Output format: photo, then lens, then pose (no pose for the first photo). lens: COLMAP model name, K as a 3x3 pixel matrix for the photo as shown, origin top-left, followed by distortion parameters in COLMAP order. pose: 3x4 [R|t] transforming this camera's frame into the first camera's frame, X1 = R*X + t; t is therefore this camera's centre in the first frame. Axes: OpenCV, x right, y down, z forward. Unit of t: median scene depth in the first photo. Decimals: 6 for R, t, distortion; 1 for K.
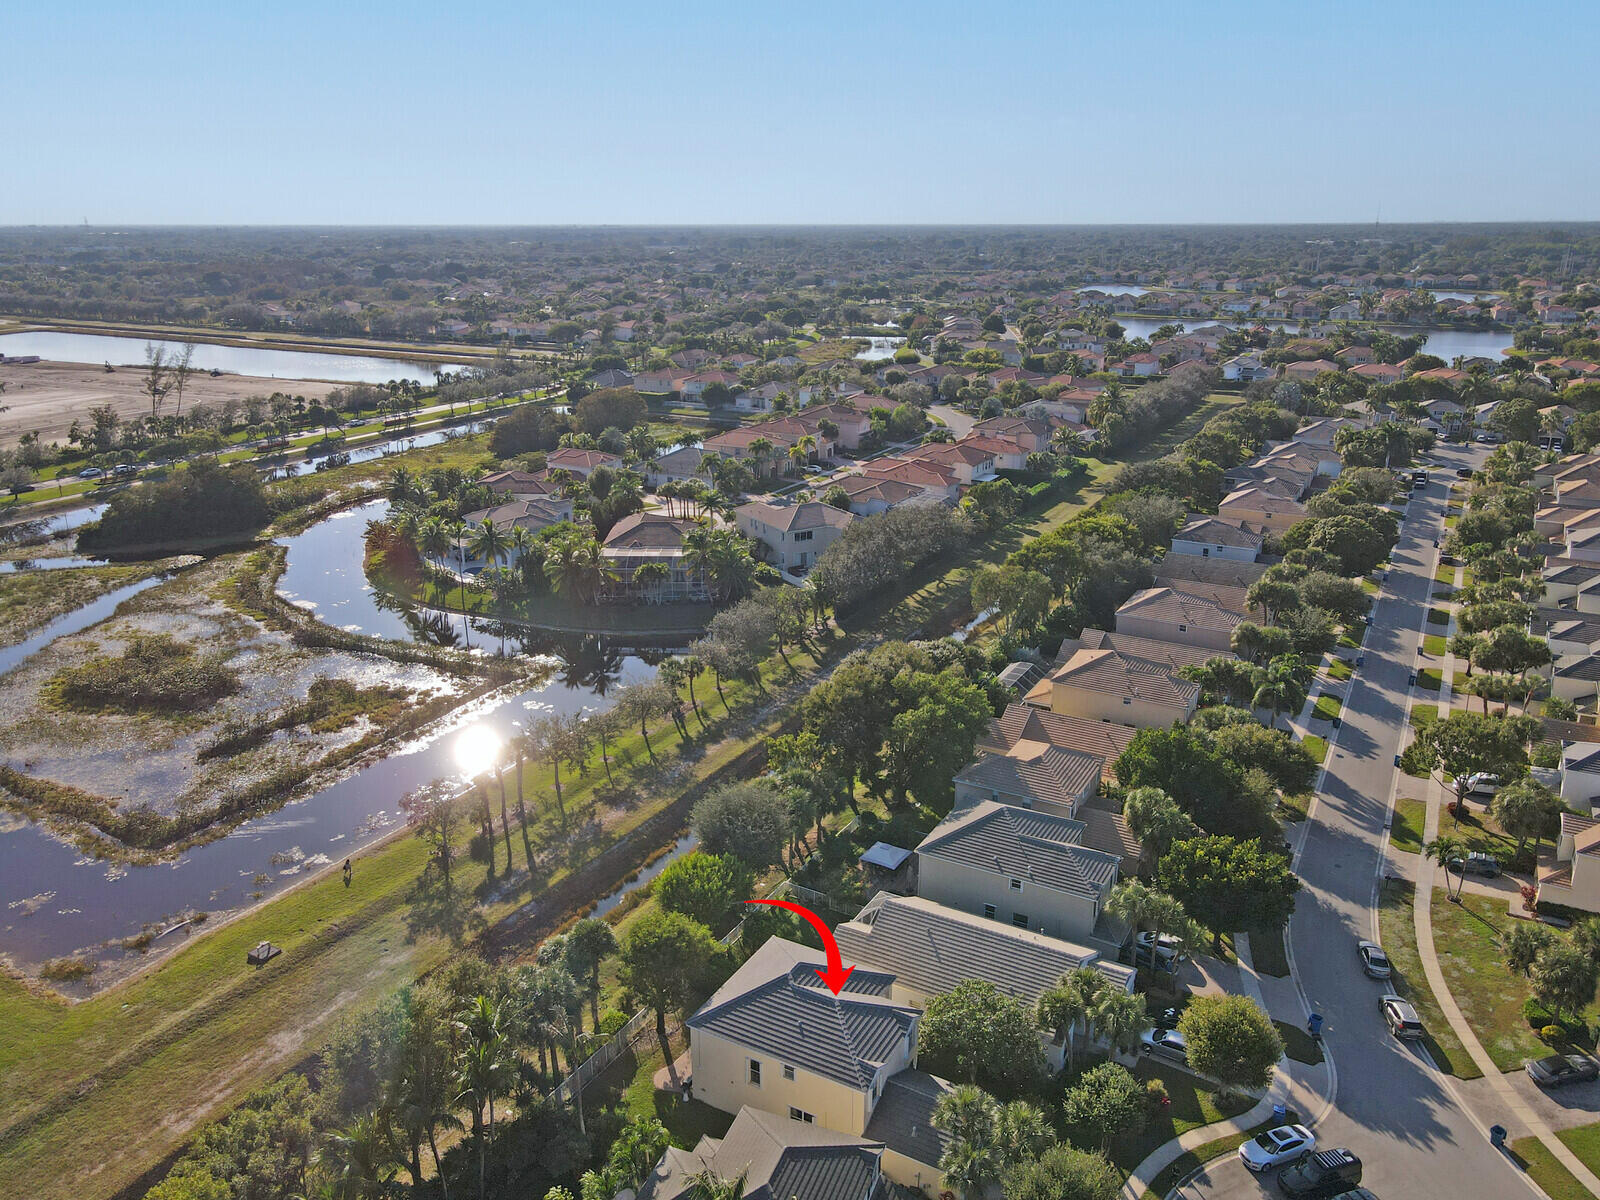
lens RADIAL K [[1188.8, 0, 800.0], [0, 1188.8, 600.0], [0, 0, 1]] dist [0.001117, 0.055042]
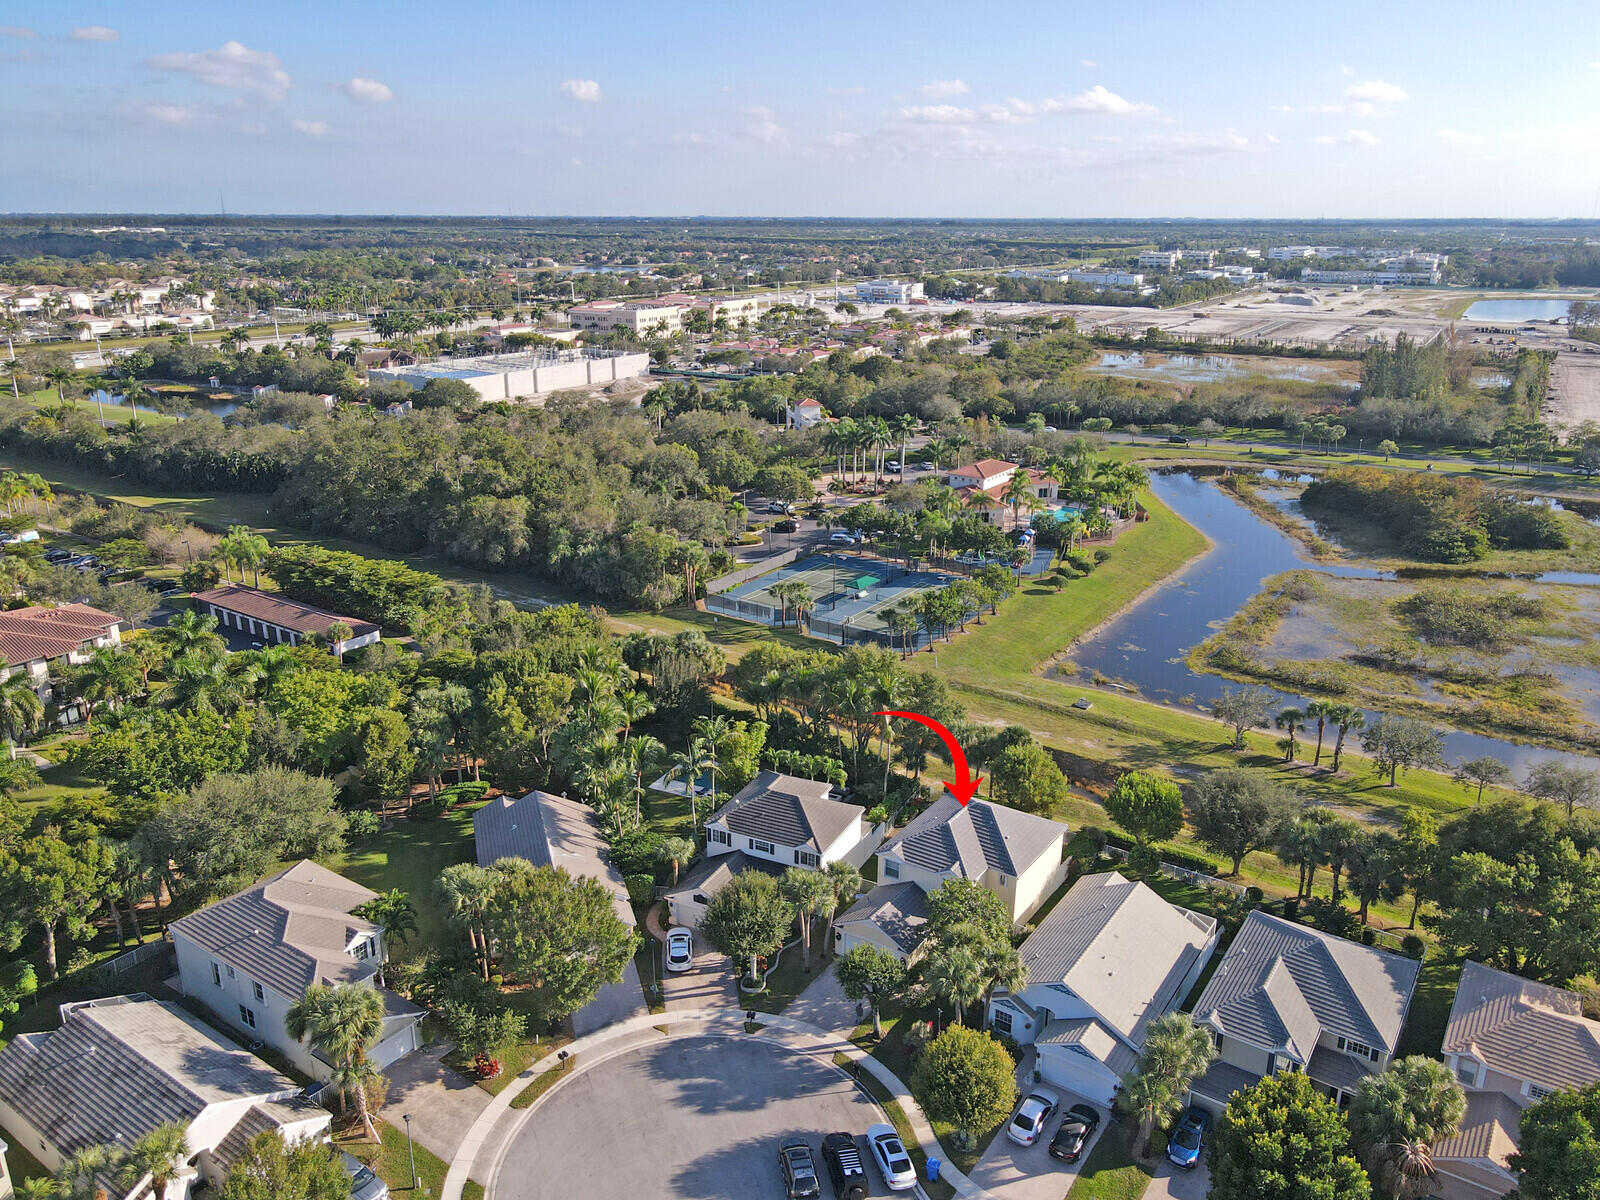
lens RADIAL K [[1188.8, 0, 800.0], [0, 1188.8, 600.0], [0, 0, 1]] dist [0.001117, 0.055042]
pose [[-0.100450, 0.307799, -0.946134, 0.810653], [-0.311884, 0.893273, 0.323715, -0.163223], [0.944795, 0.327602, 0.006268, 0.529889]]
